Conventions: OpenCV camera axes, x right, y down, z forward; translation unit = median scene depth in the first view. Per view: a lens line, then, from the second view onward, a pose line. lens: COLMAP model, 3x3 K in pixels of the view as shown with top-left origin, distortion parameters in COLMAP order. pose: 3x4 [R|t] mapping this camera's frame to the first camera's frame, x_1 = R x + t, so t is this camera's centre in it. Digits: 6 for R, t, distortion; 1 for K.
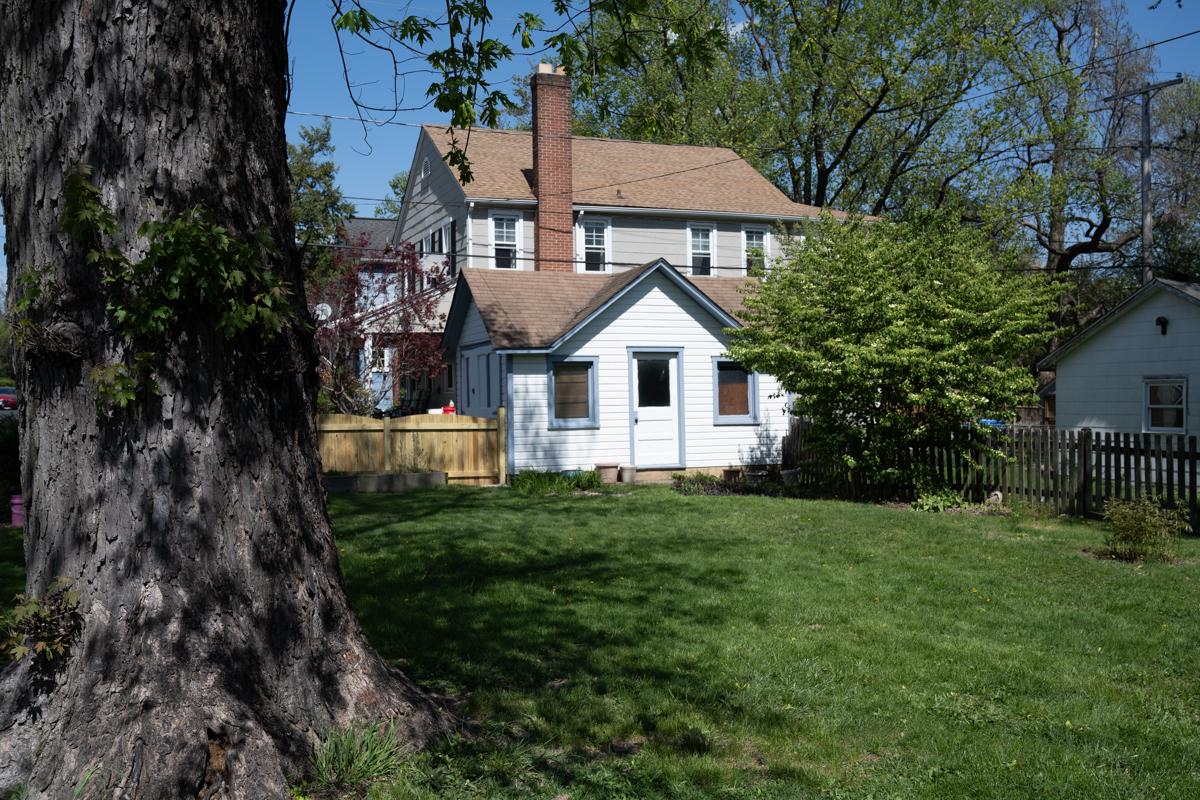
lens RADIAL K [[1117.8, 0, 600.0], [0, 1117.8, 400.0], [0, 0, 1]] dist [0.001106, 0.001135]
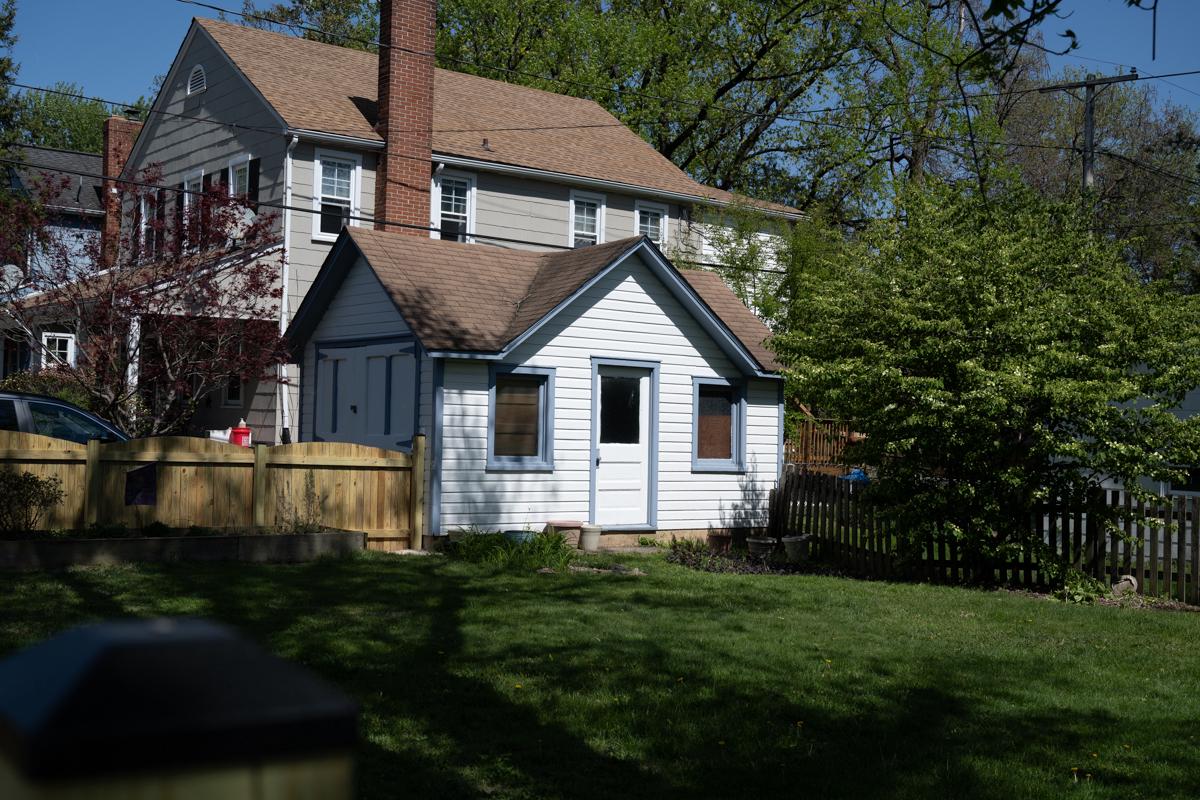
lens RADIAL K [[1391.6, 0, 600.0], [0, 1391.6, 400.0], [0, 0, 1]] dist [0.003817, 0.023199]
pose [[0.959575, 0.047898, 0.277349, -0.207585], [-0.042540, 0.998774, -0.025306, 0.001408], [-0.278221, 0.012485, 0.960436, 0.151832]]
